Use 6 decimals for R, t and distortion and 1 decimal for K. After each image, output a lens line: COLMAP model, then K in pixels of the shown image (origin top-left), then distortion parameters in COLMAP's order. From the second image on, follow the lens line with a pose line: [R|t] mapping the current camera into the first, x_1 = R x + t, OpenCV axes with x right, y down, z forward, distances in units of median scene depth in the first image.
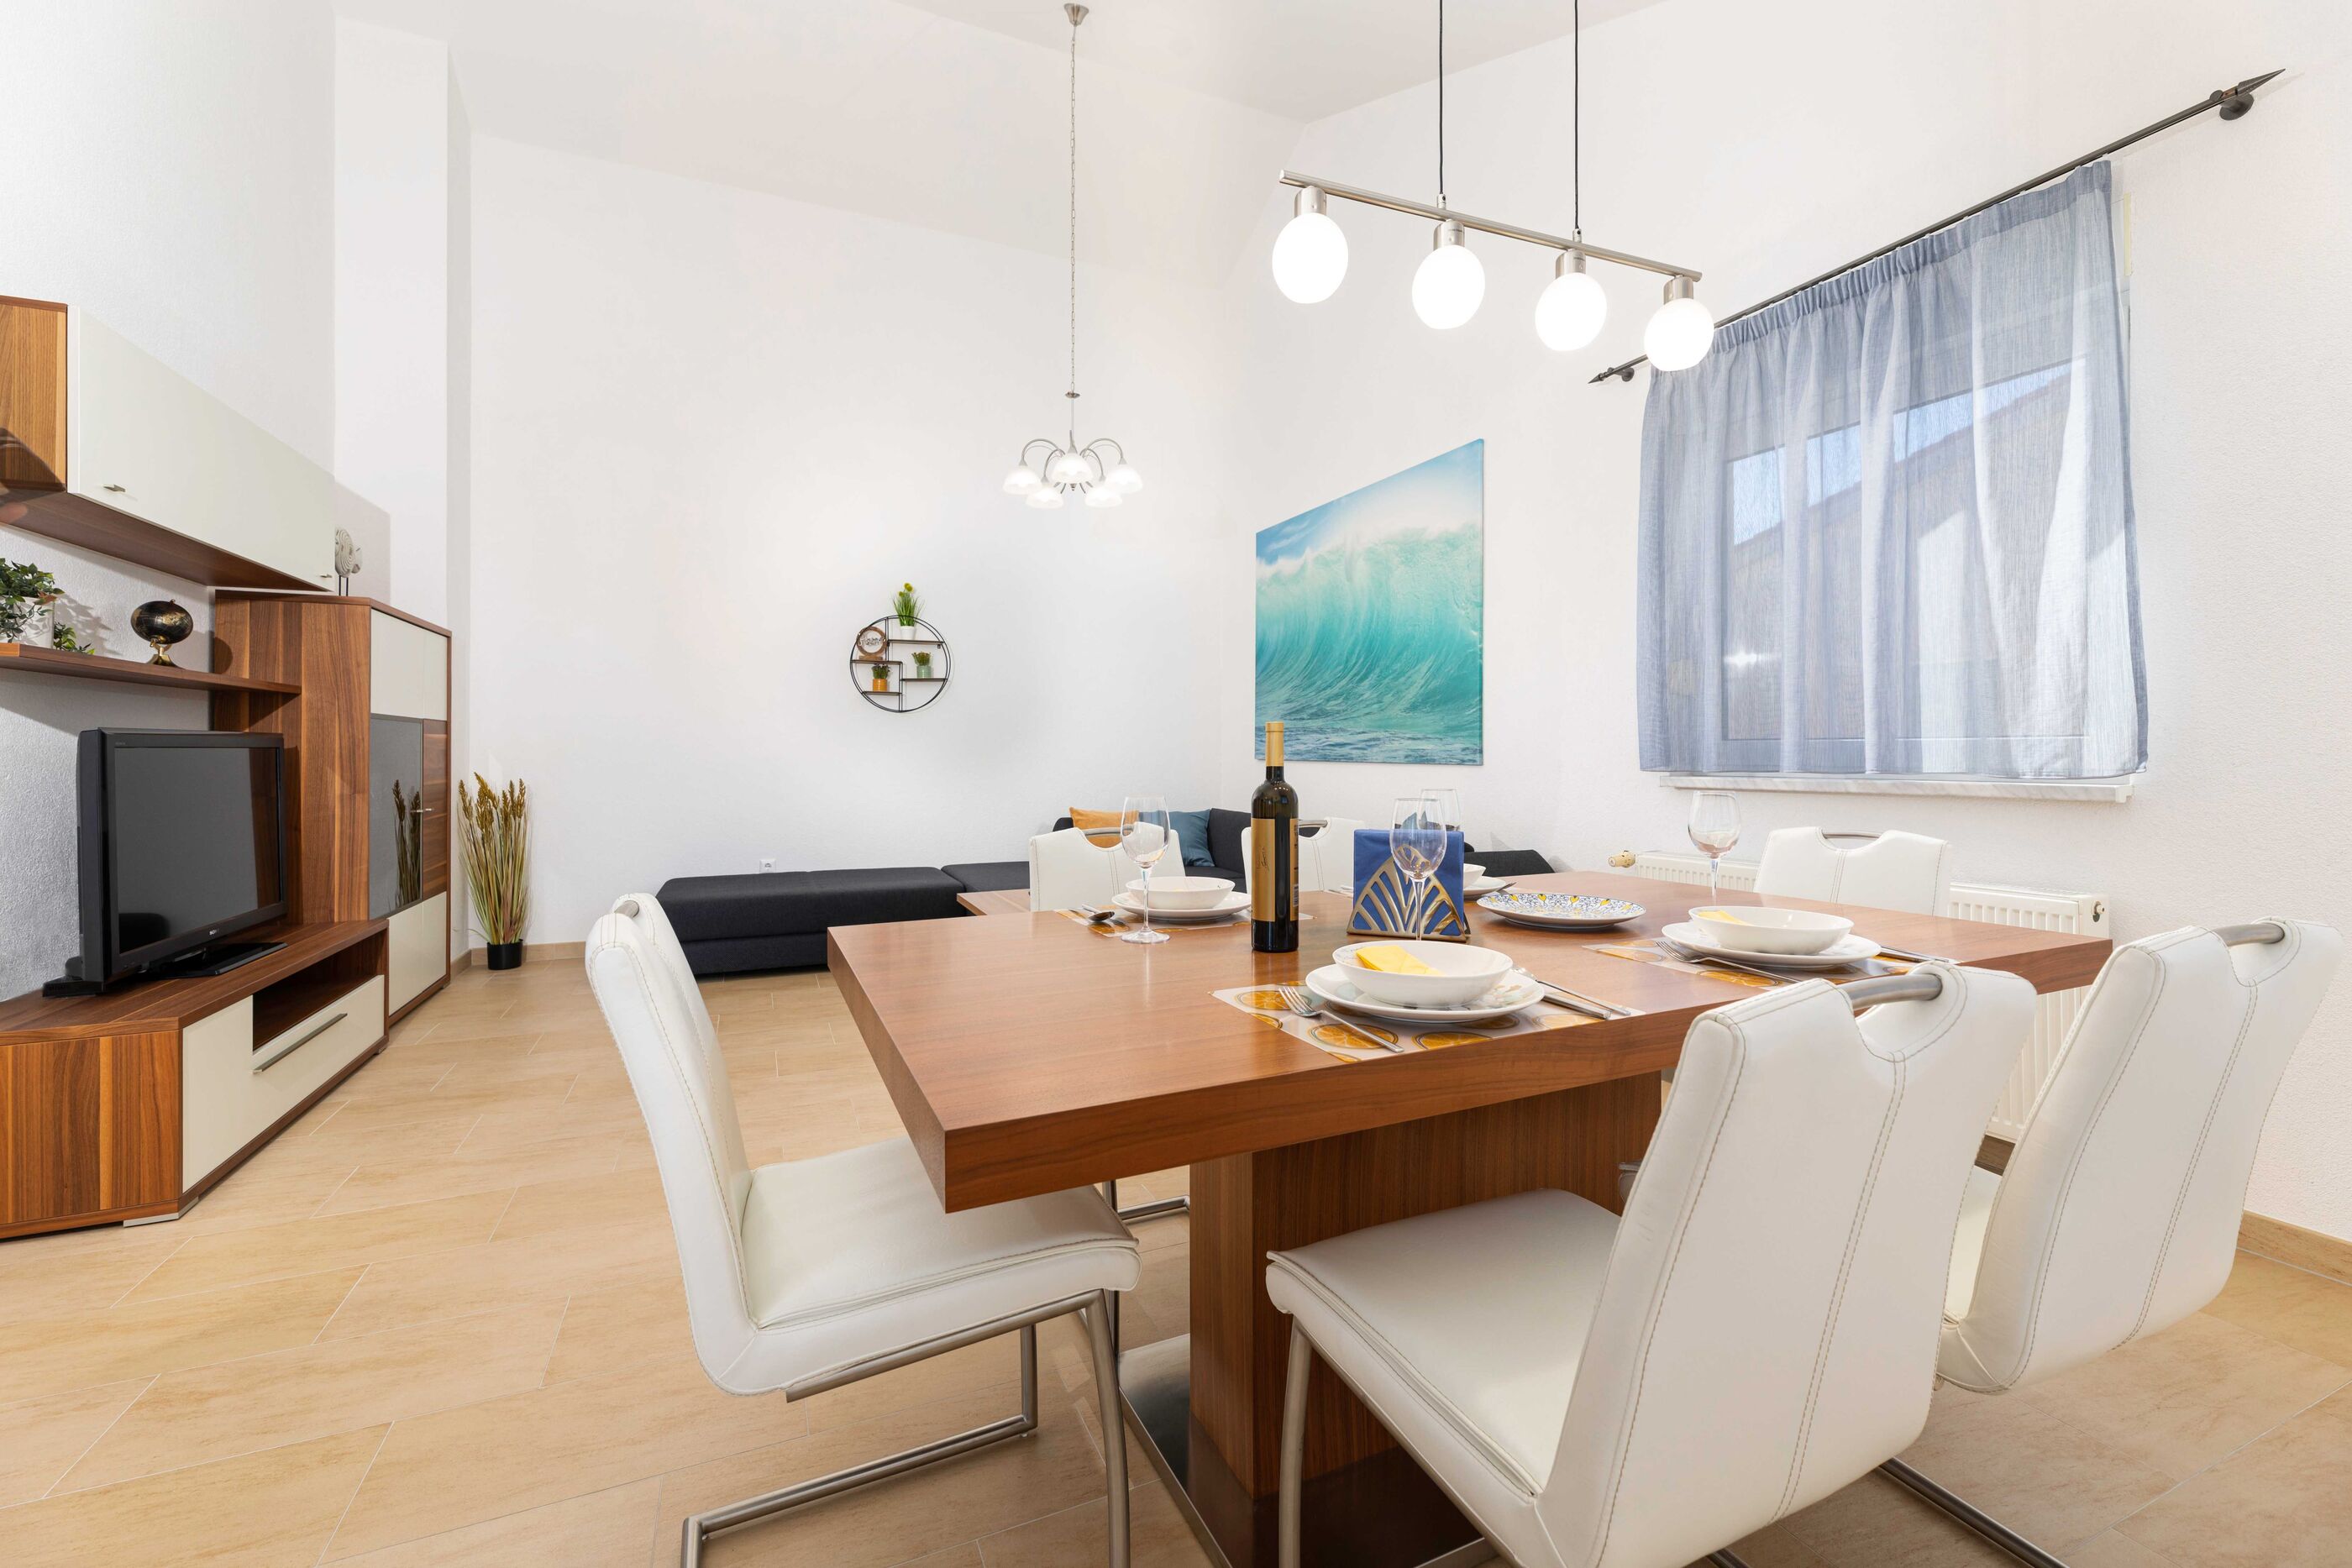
lens RADIAL K [[962.3, 0, 1179.1], [0, 962.3, 759.1], [0, 0, 1]] dist [-0.000051, 0.000345]
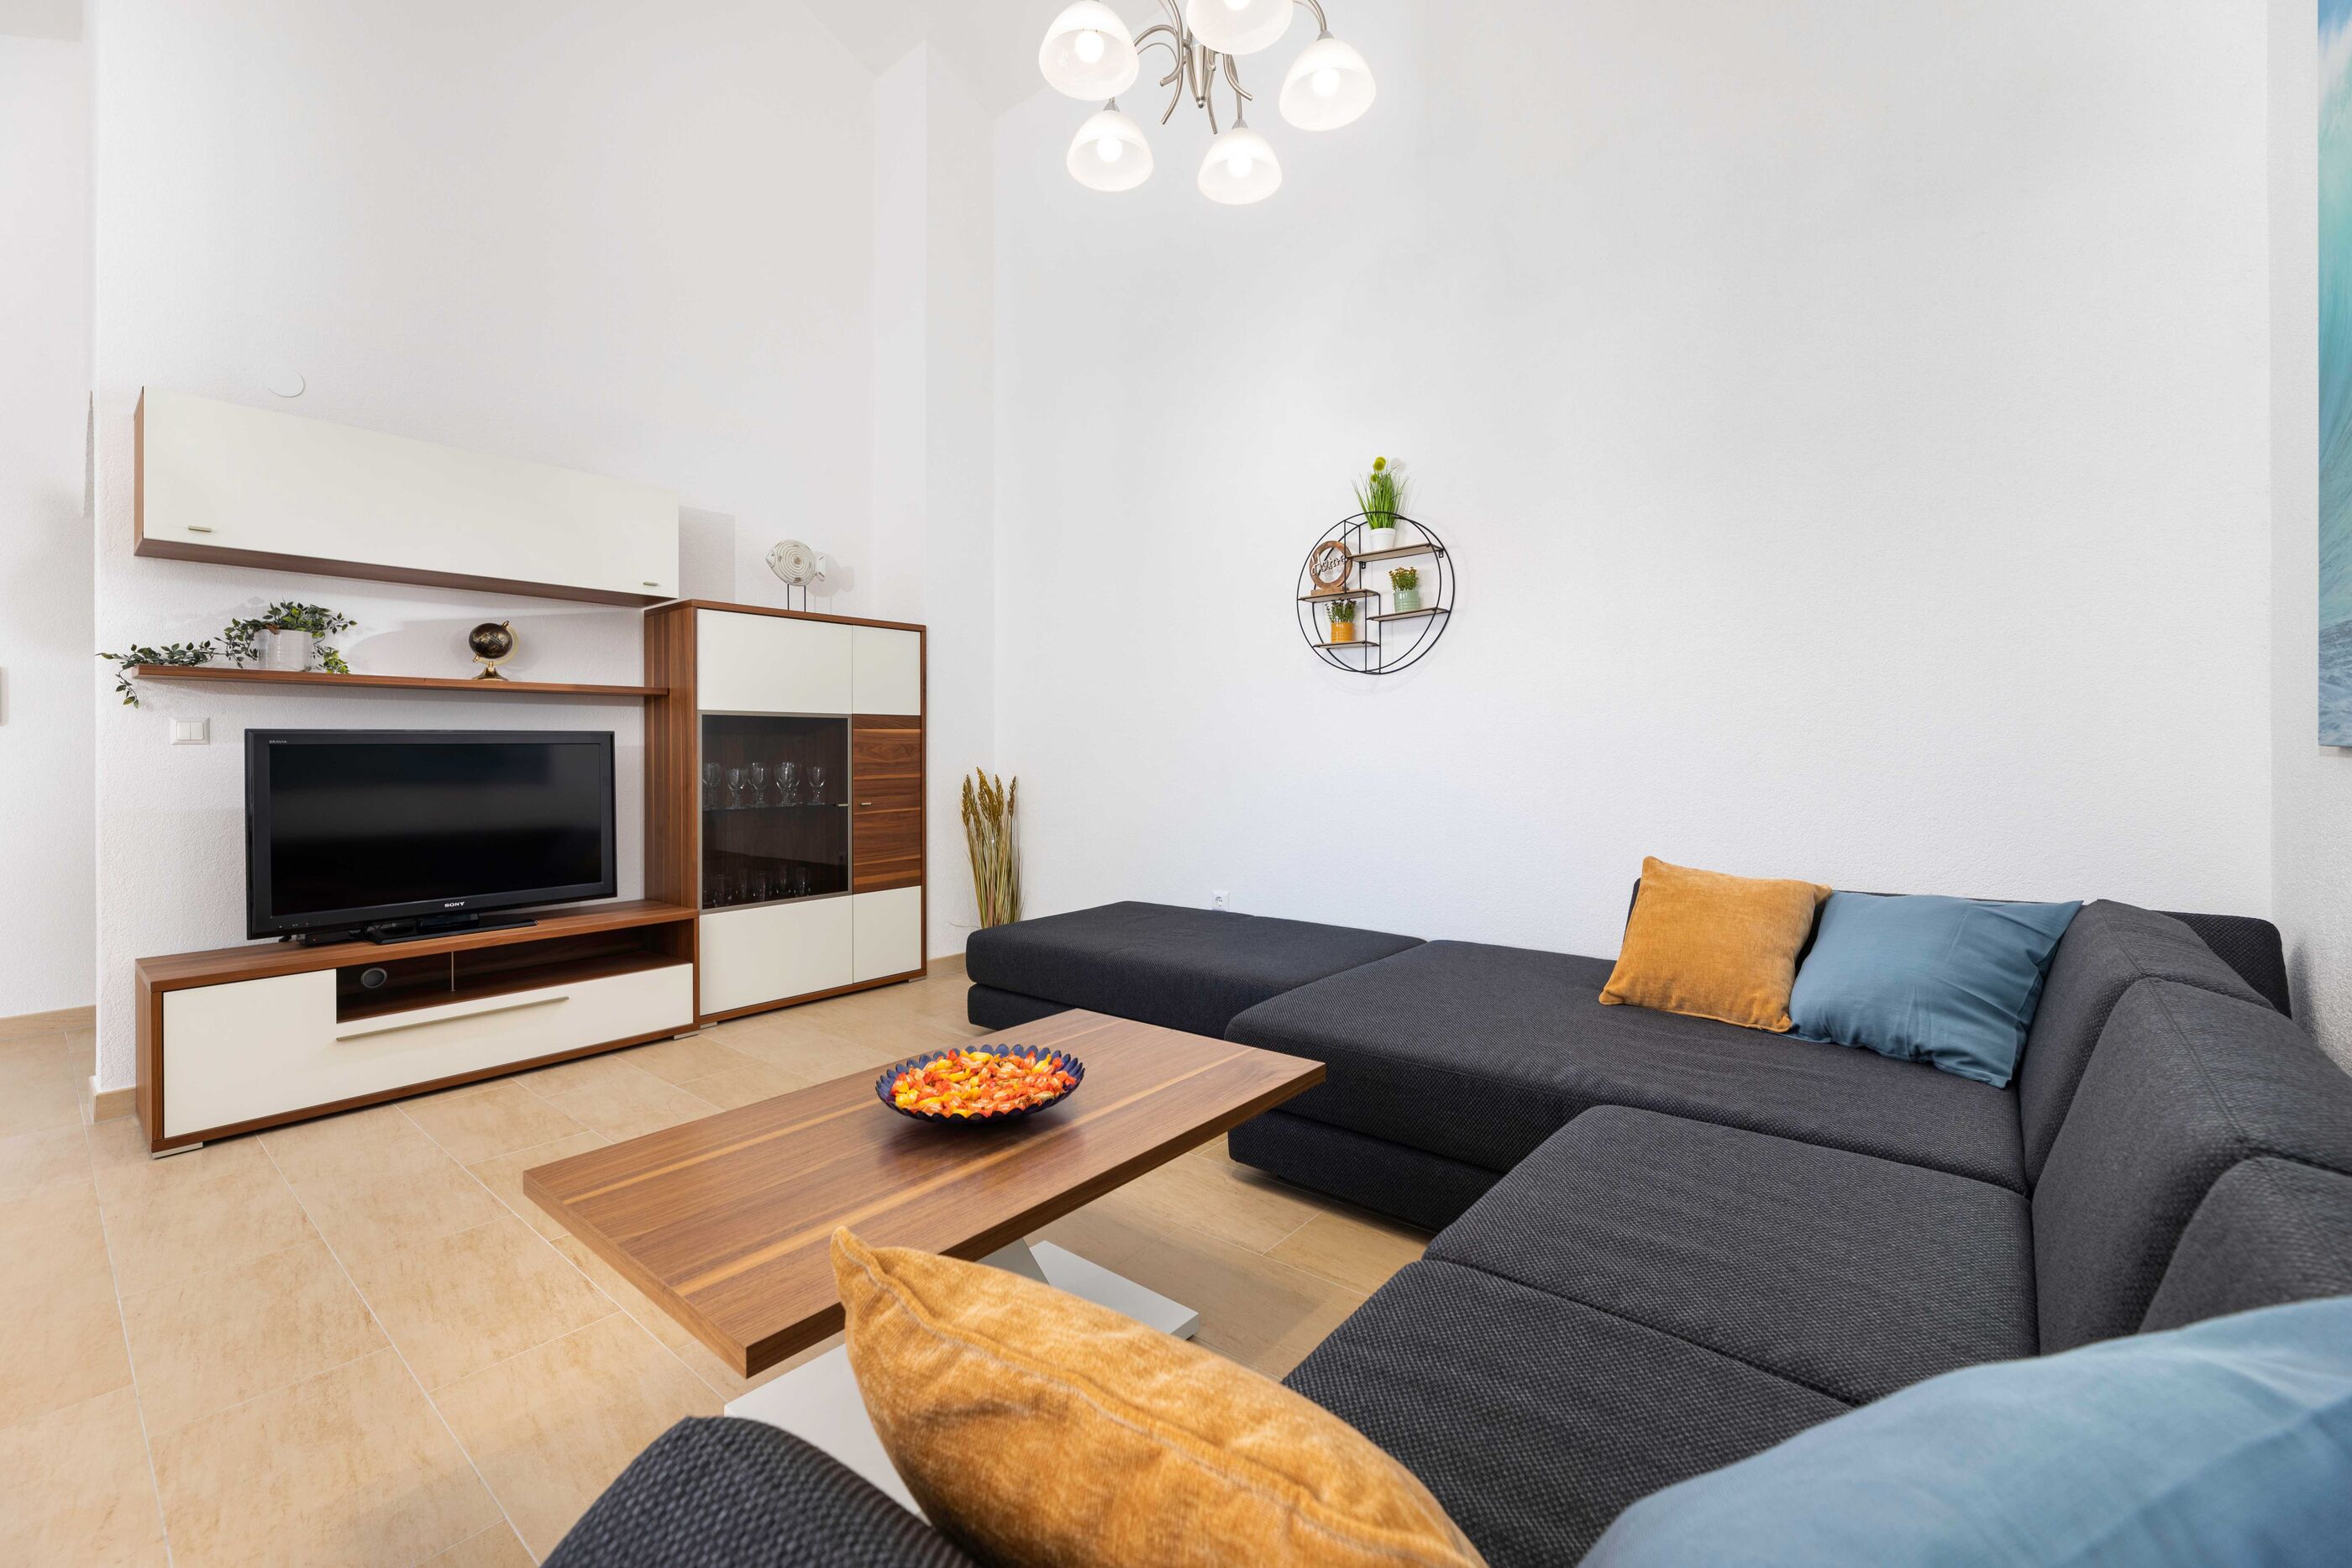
lens RADIAL K [[962.3, 0, 1179.1], [0, 962.3, 759.1], [0, 0, 1]] dist [-0.000051, 0.000345]
pose [[0.439951, 0.000875, -0.898021, 0.202569], [0.004490, 0.999985, 0.003174, 0.002856], [0.898011, -0.005429, 0.439940, 0.631764]]
